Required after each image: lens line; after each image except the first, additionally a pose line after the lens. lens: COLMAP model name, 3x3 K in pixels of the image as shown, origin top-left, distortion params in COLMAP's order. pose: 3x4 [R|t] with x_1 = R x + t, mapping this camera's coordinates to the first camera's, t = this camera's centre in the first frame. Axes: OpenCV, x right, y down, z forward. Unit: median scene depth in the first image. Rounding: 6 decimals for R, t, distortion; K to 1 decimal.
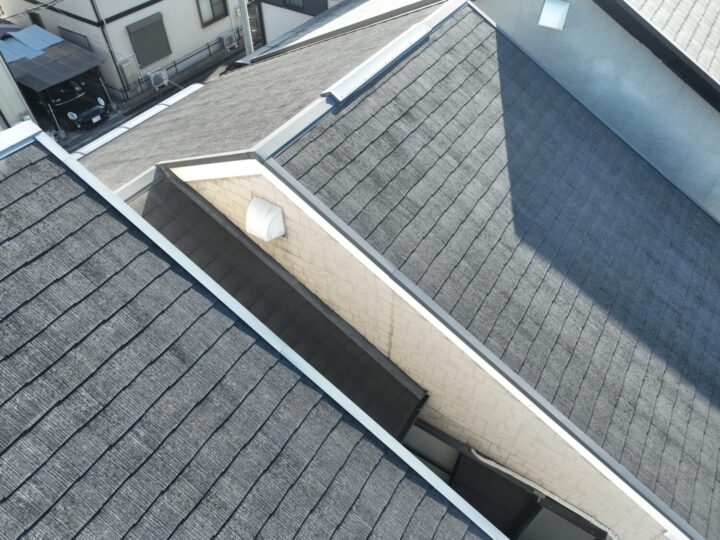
lens RADIAL K [[506.2, 0, 360.6], [0, 506.2, 268.8], [0, 0, 1]] dist [-0.003479, 0.019262]
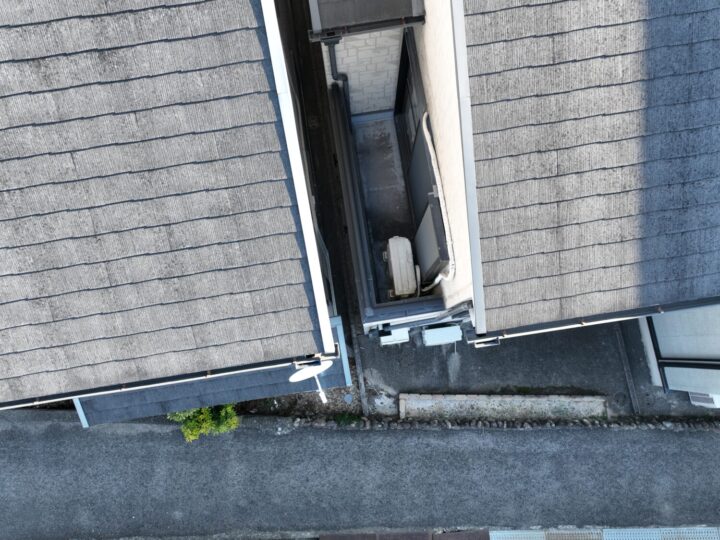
lens RADIAL K [[506.2, 0, 359.3], [0, 506.2, 270.2], [0, 0, 1]] dist [-0.003479, 0.019262]
pose [[0.662644, 0.739585, -0.117974, 0.554110], [-0.549997, 0.587469, 0.593619, 0.063038], [0.508338, -0.328472, 0.796052, 0.159940]]
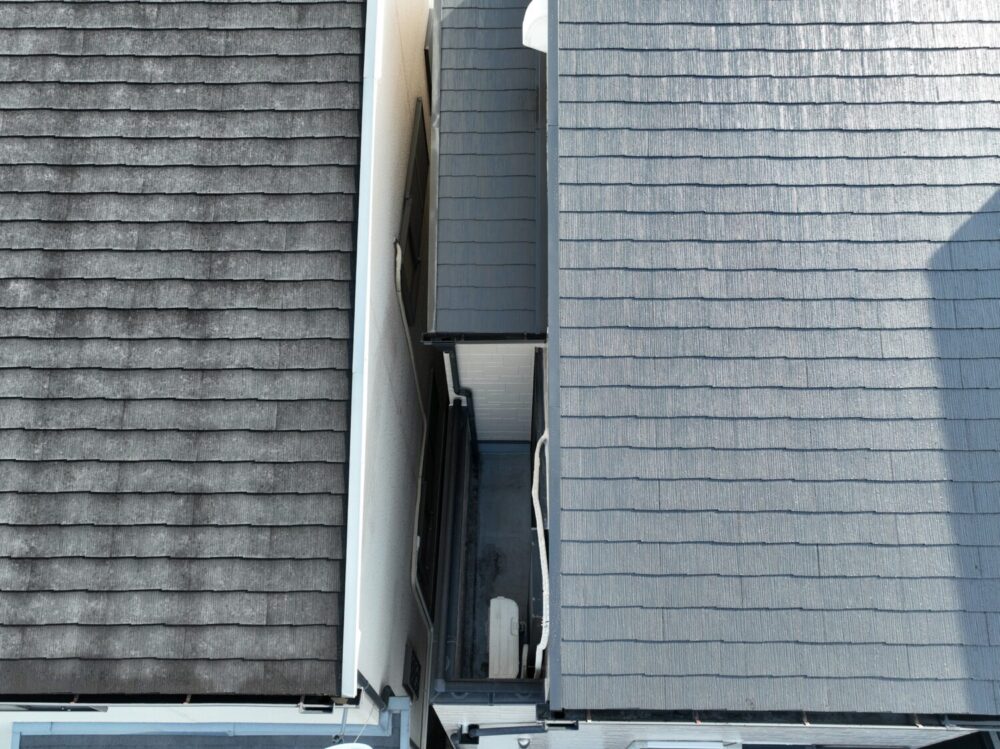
lens RADIAL K [[703.1, 0, 499.7], [0, 703.1, 373.3], [0, 0, 1]] dist [-0.003479, 0.019262]
pose [[0.531437, 0.692969, -0.487205, 0.772547], [-0.619824, 0.710135, 0.333956, -0.031934], [0.577402, 0.124505, 0.806911, 0.106694]]
